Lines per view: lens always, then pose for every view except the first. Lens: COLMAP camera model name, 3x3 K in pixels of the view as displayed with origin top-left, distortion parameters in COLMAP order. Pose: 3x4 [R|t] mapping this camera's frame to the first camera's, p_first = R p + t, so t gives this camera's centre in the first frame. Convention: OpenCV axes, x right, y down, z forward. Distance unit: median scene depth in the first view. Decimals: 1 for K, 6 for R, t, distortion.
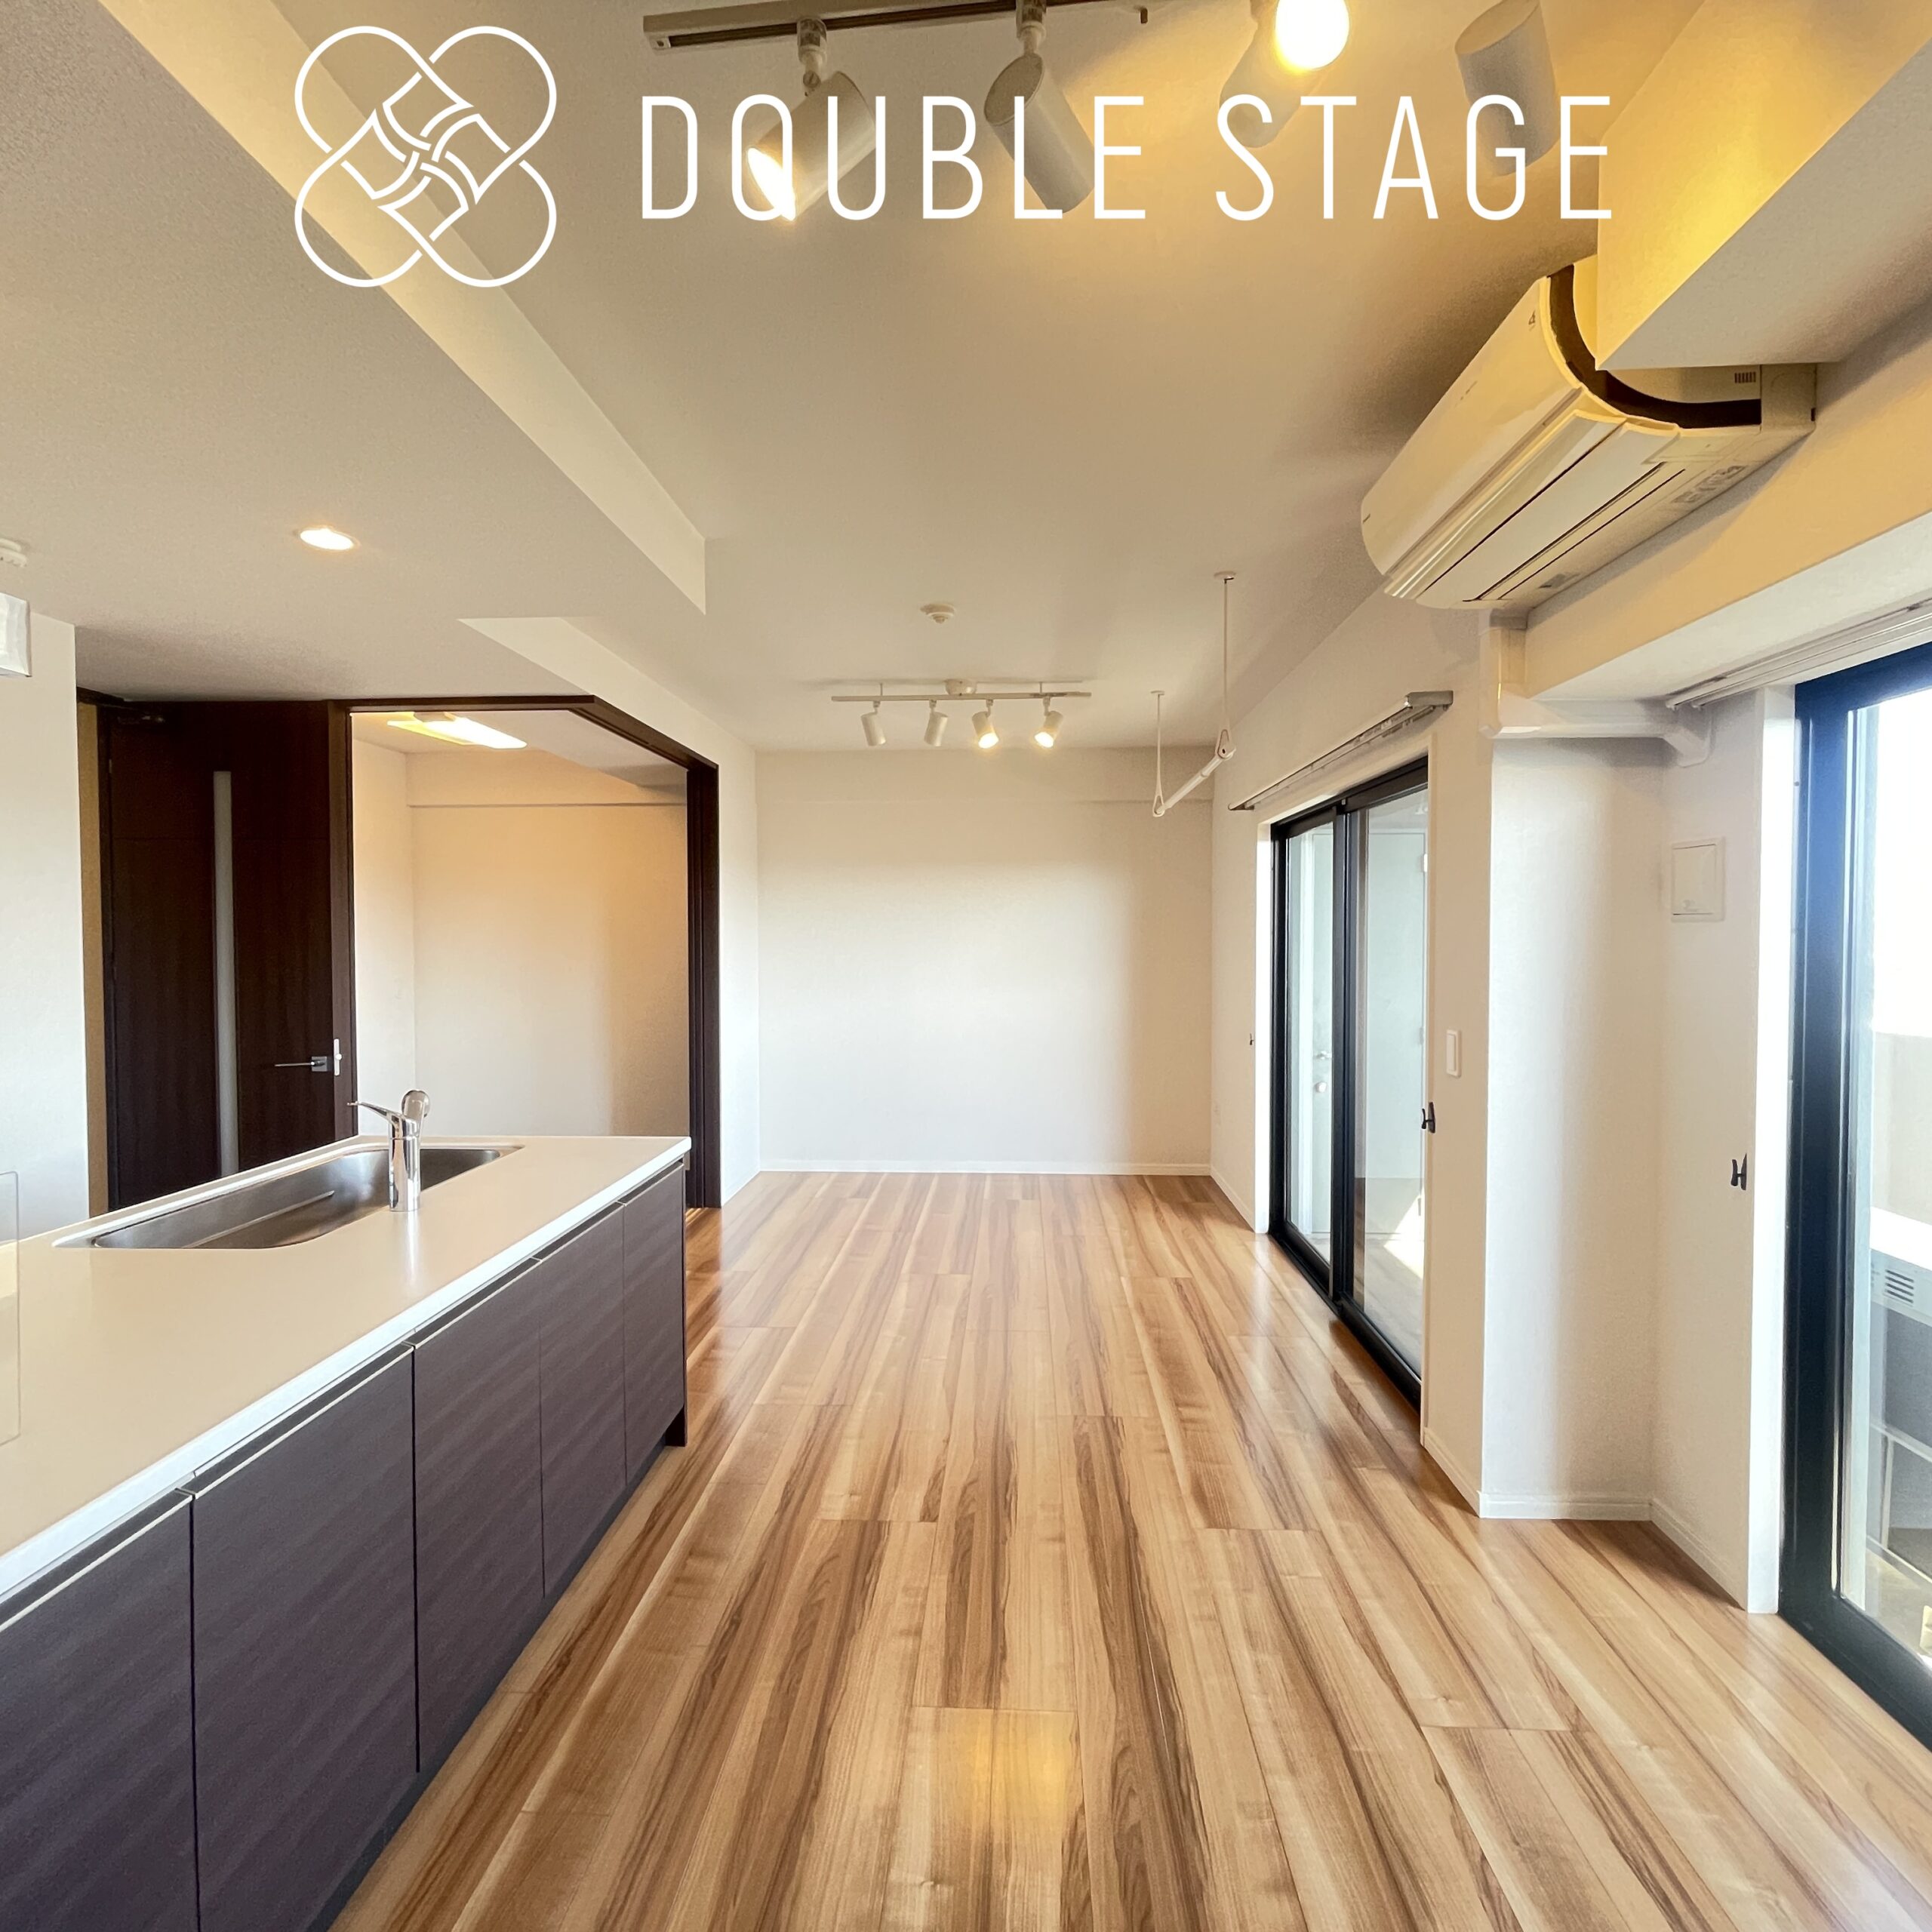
lens RADIAL K [[1038.7, 0, 974.2], [0, 1038.7, 954.3], [0, 0, 1]] dist [-0.001417, 0.000522]
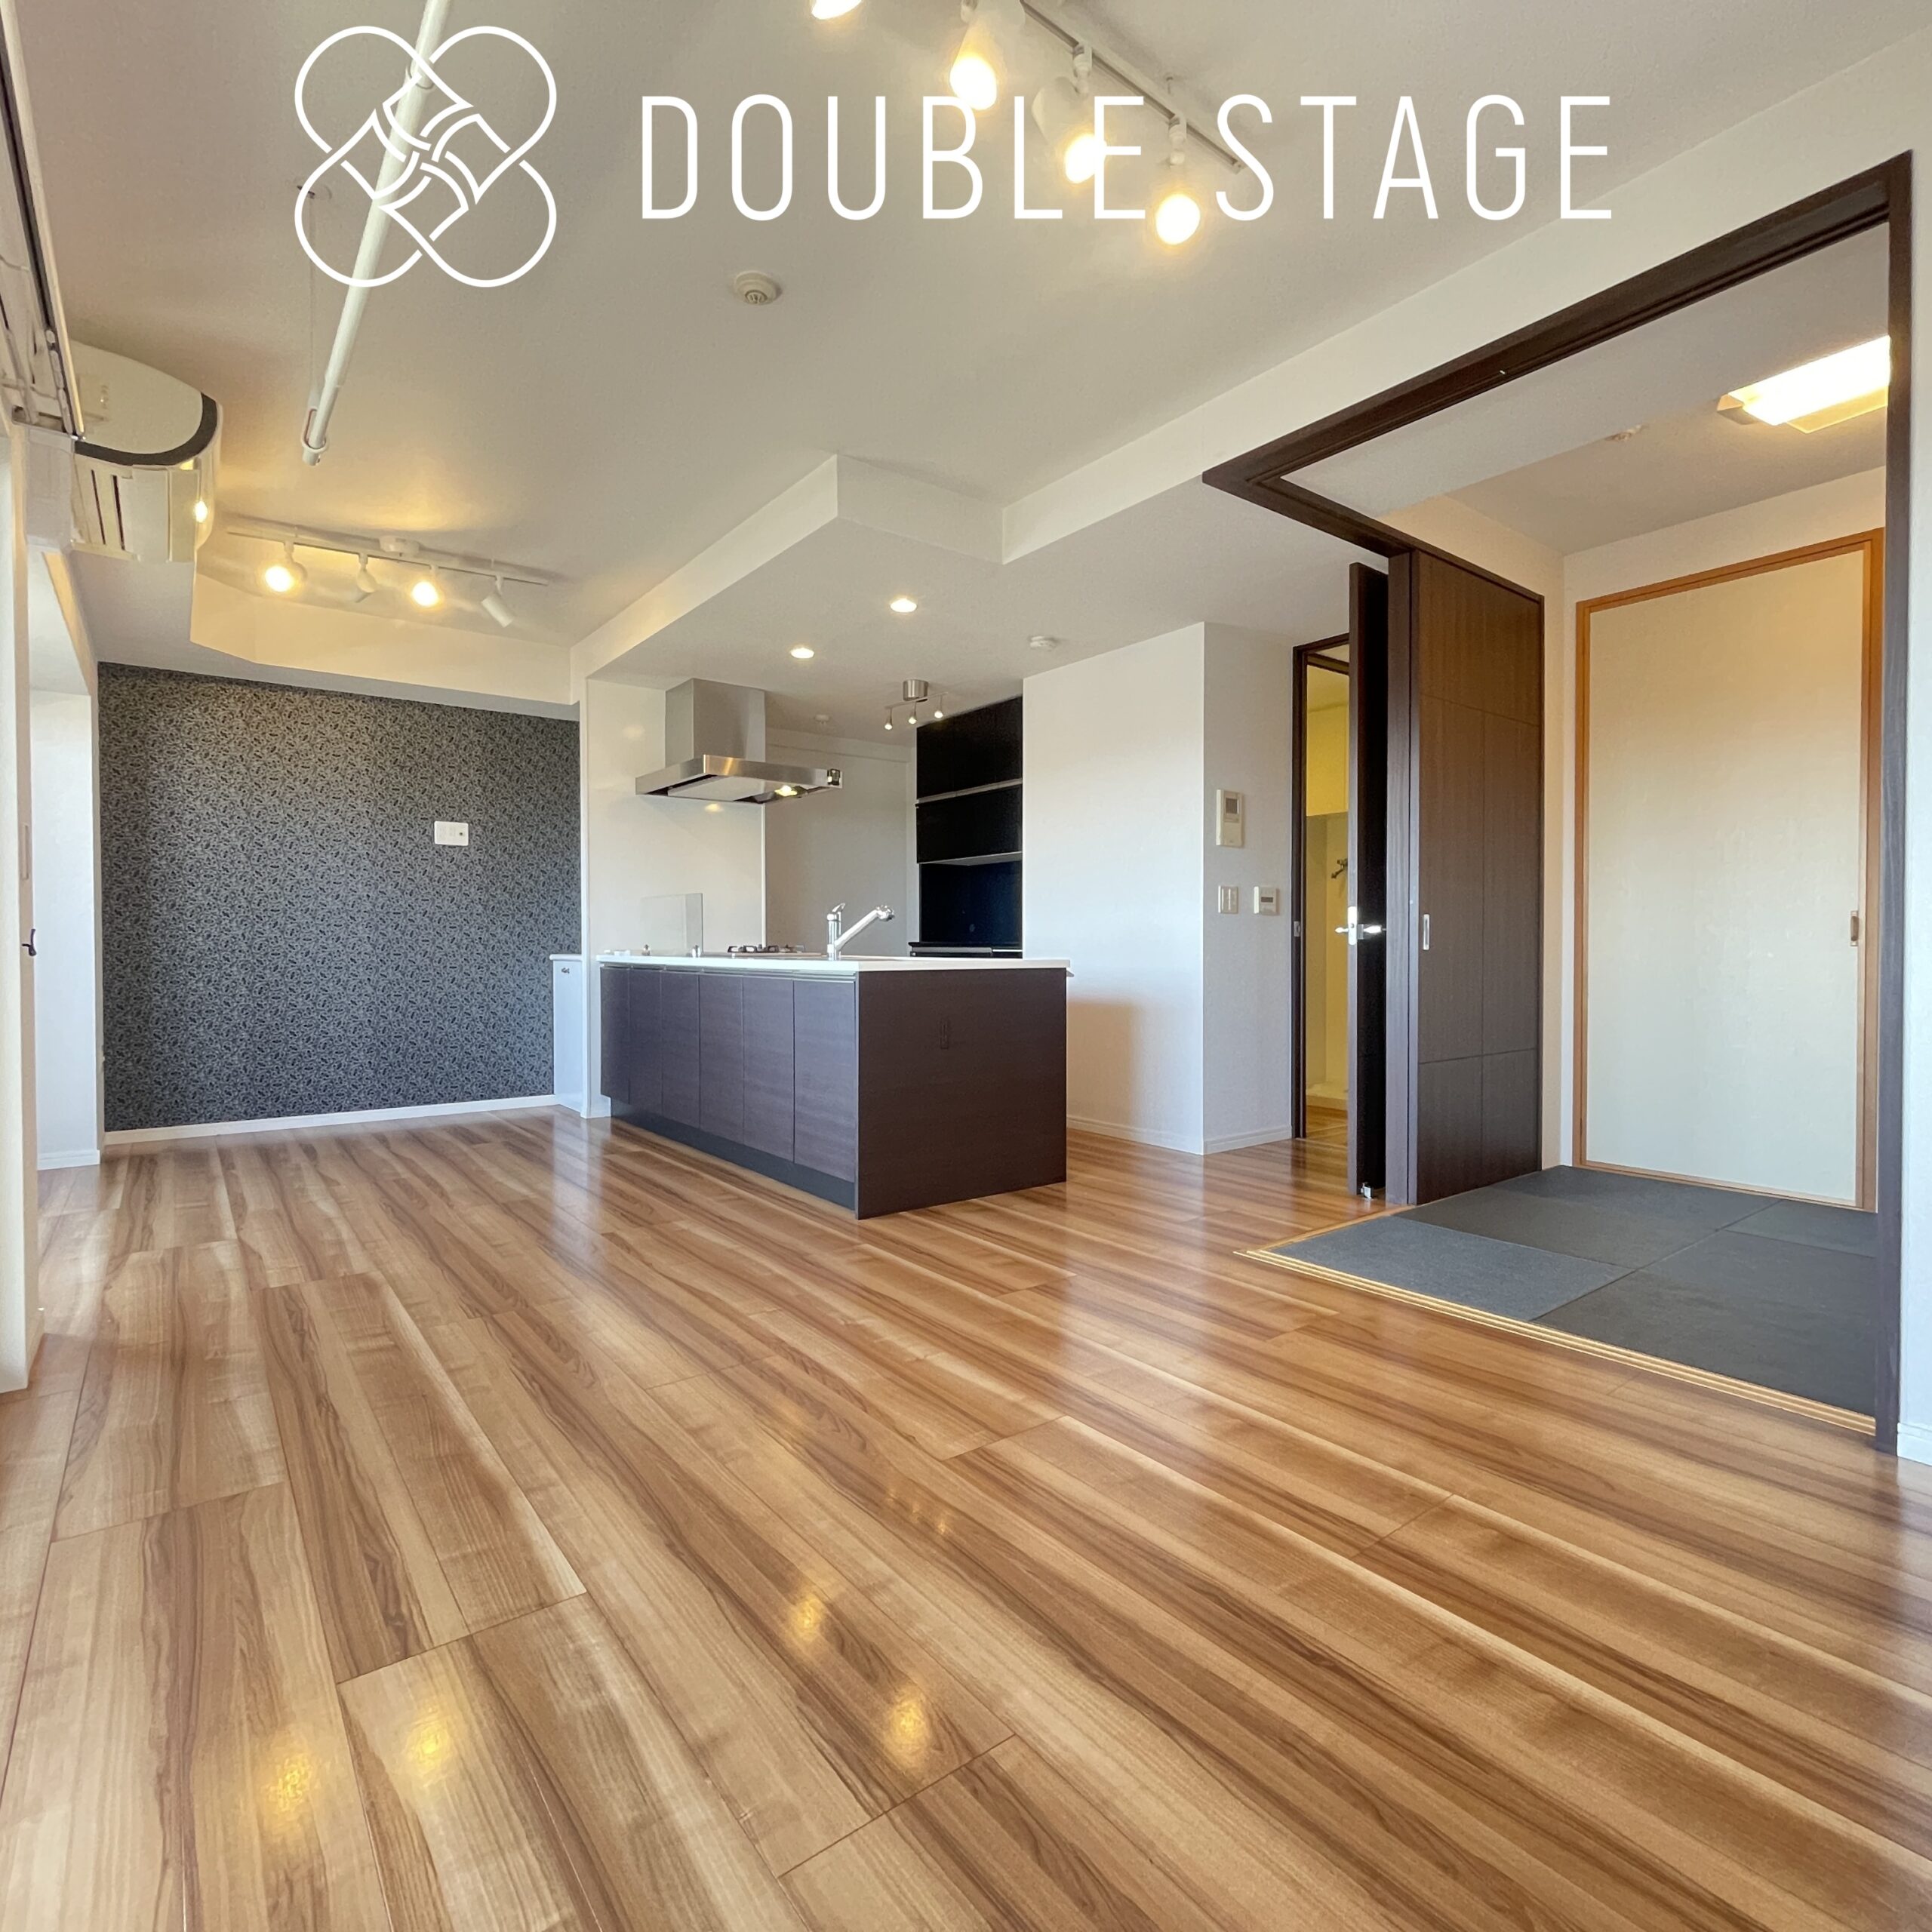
lens RADIAL K [[1038.7, 0, 964.5], [0, 1038.7, 956.7], [0, 0, 1]] dist [-0.001417, 0.000522]
pose [[-0.764895, 0.013010, -0.644024, 0.422282], [-0.008402, 0.999509, 0.030171, 0.144215], [0.644101, 0.028489, -0.764410, 2.141625]]
